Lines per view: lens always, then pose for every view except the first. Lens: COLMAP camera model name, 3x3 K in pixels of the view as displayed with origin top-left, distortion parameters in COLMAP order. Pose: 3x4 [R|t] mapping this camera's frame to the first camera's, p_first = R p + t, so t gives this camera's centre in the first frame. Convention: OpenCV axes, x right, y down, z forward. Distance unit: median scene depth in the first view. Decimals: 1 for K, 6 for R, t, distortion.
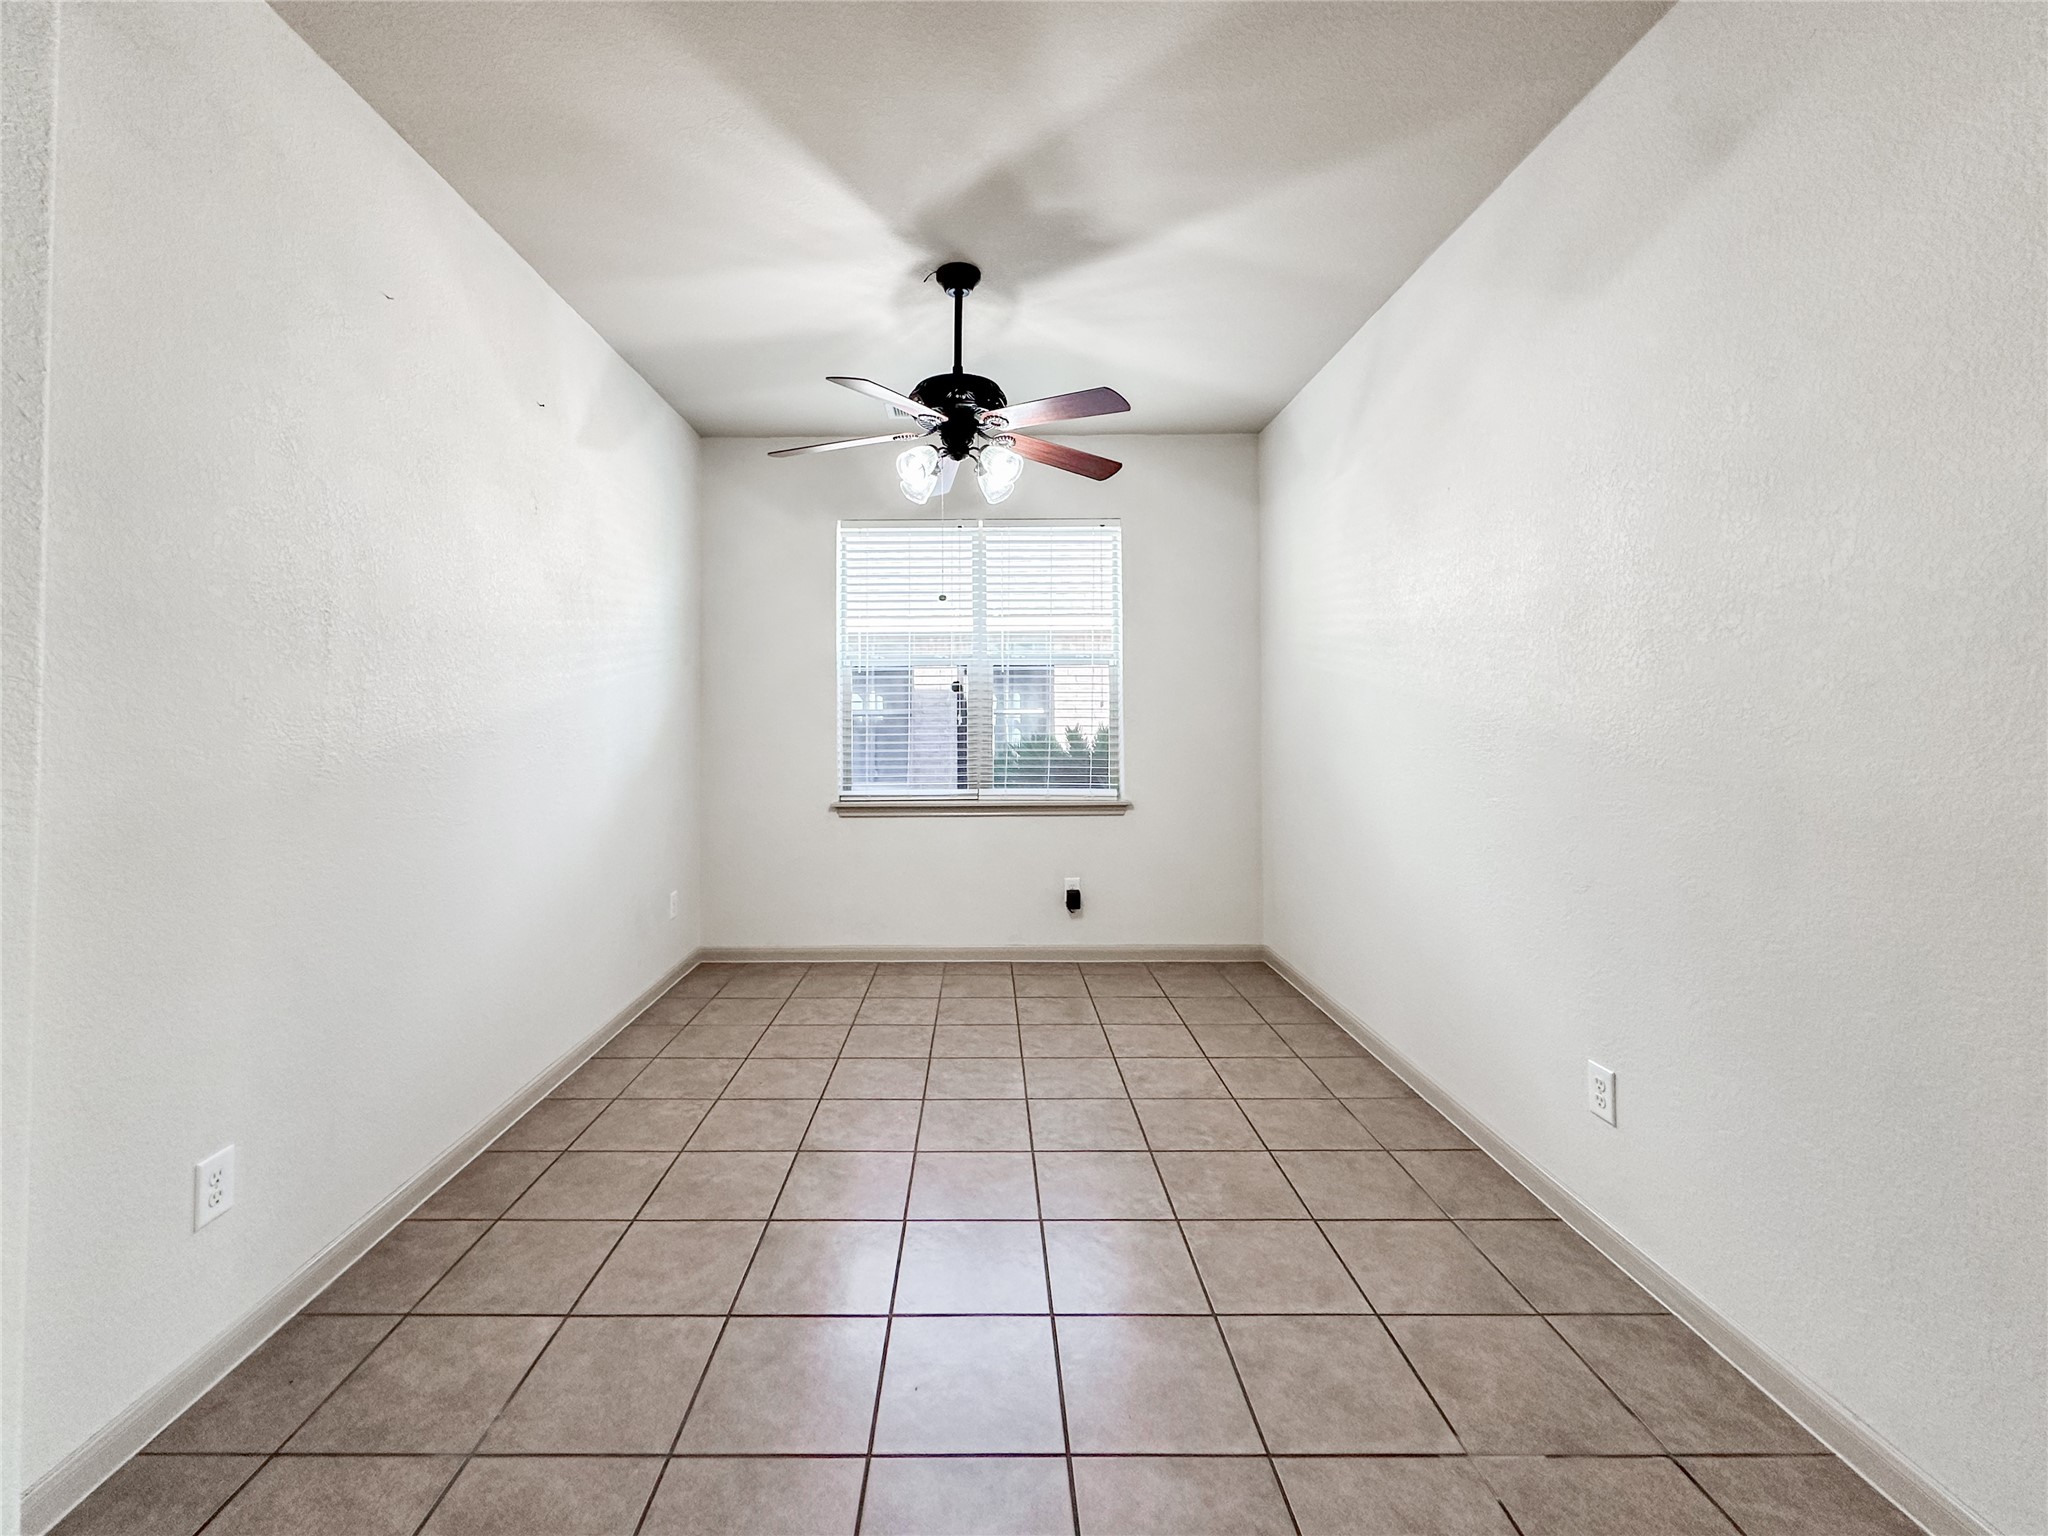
lens RADIAL K [[826.7, 0, 920.4], [0, 826.7, 695.4], [0, 0, 1]] dist [-0.001842, 0.000107]
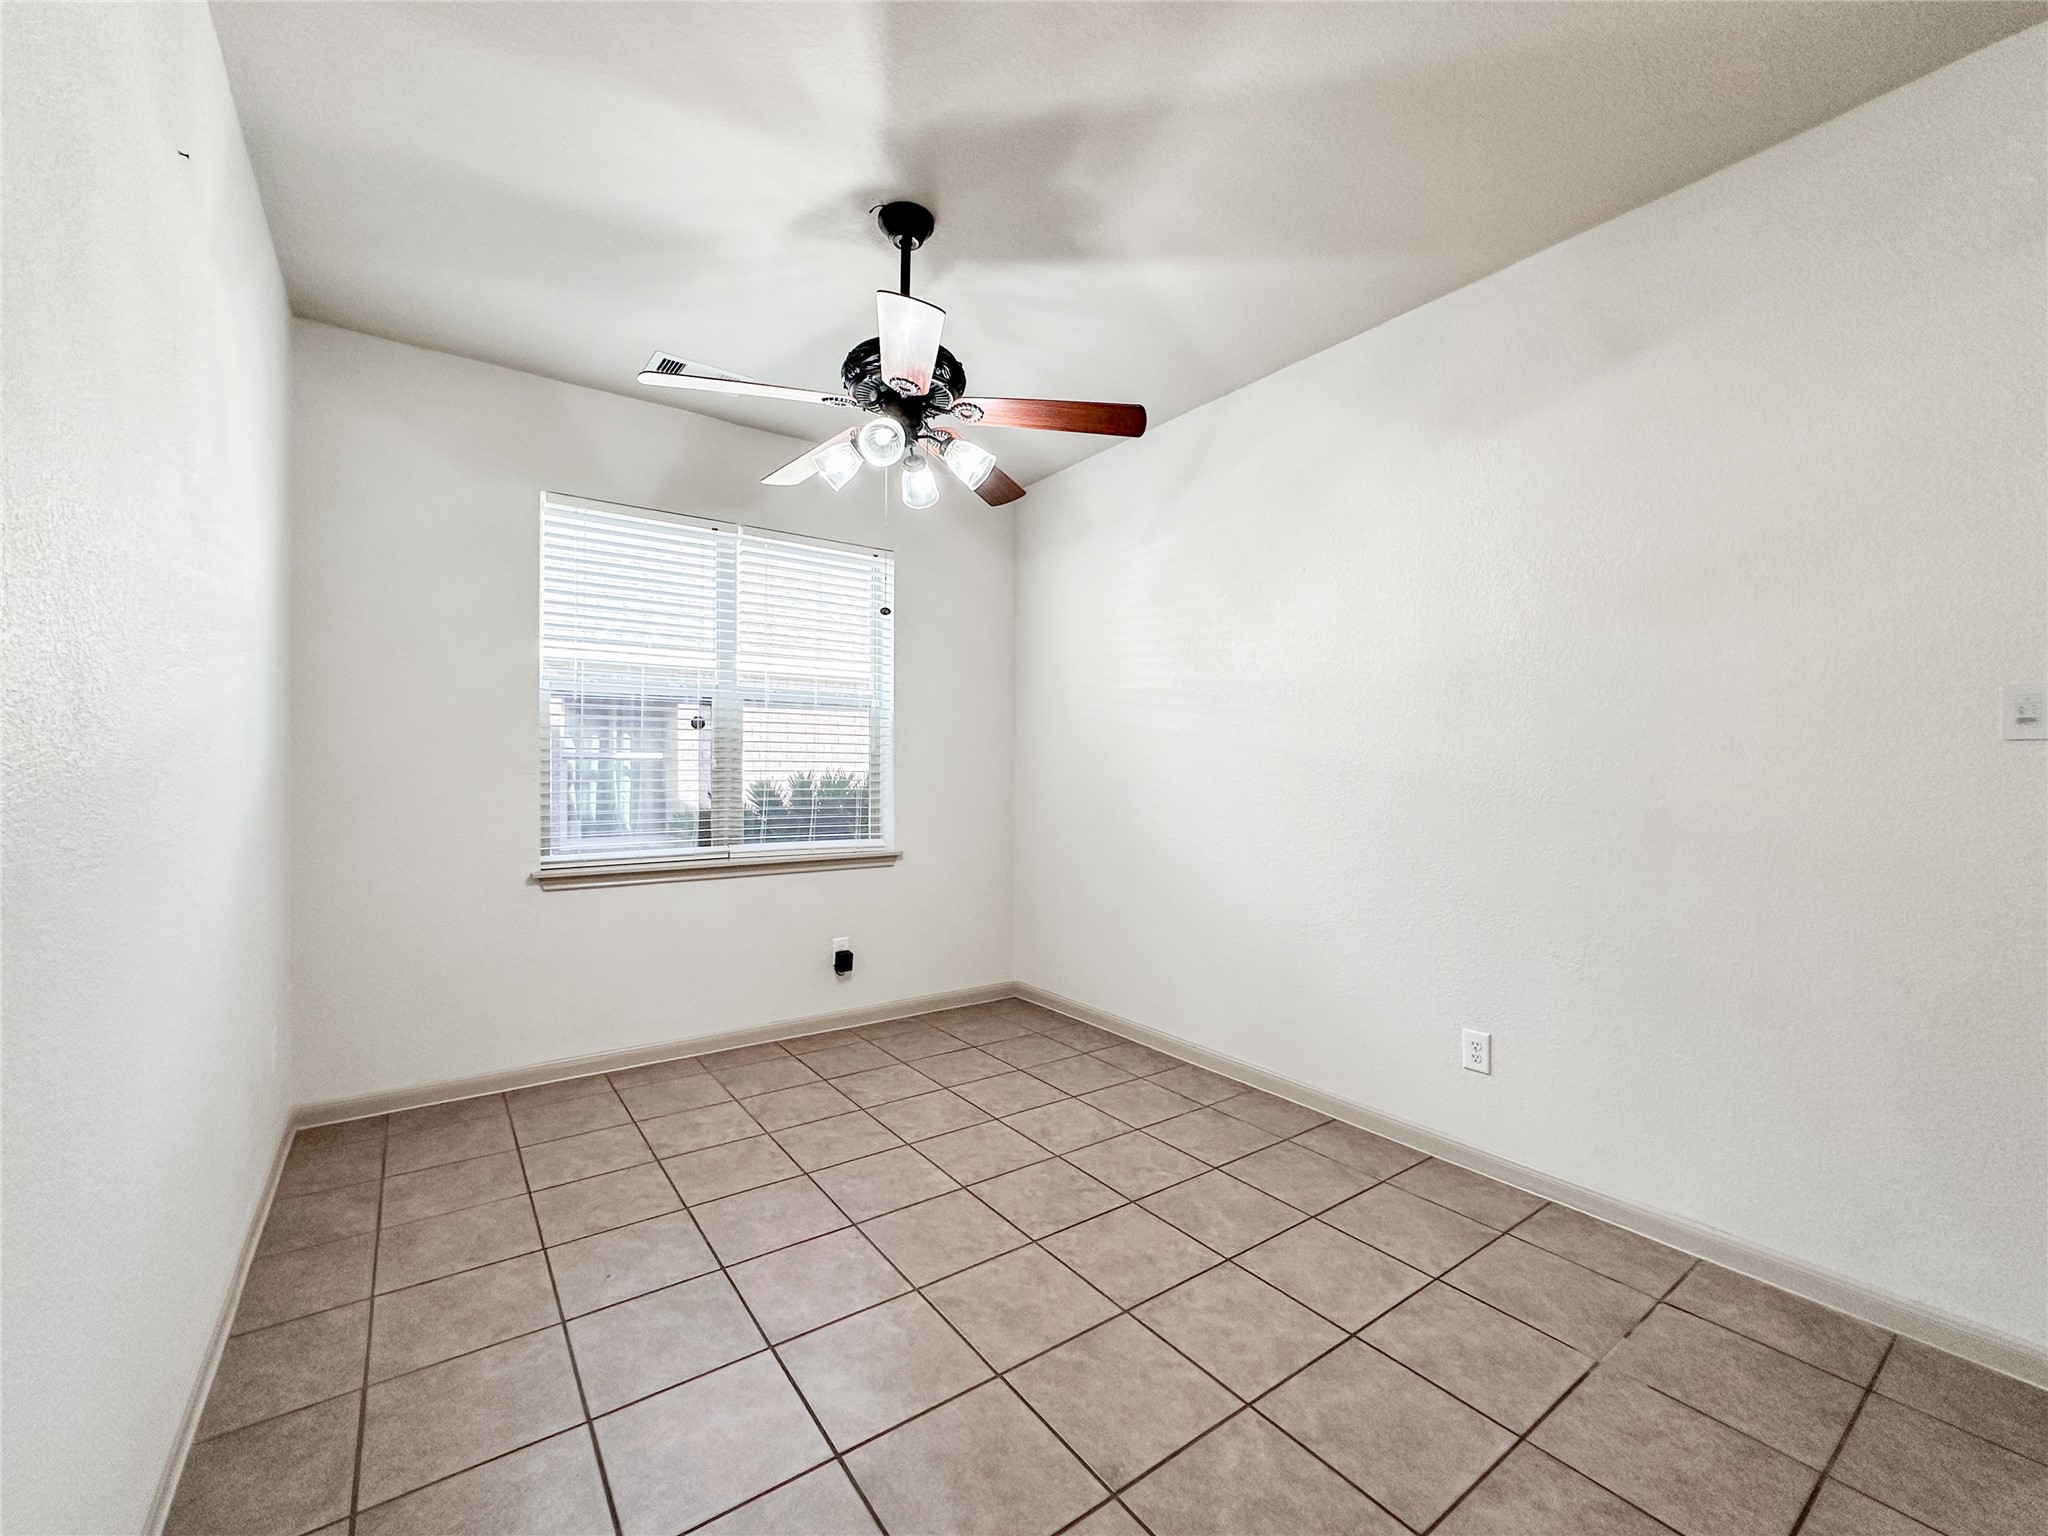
lens RADIAL K [[835.5, 0, 1037.8], [0, 835.5, 765.7], [0, 0, 1]] dist [-0.001345, -0.000059]
pose [[0.802343, 0.010727, 0.596766, -0.236403], [-0.026275, 0.999504, 0.017360, 0.011191], [-0.596284, -0.029609, 0.802227, 0.165222]]
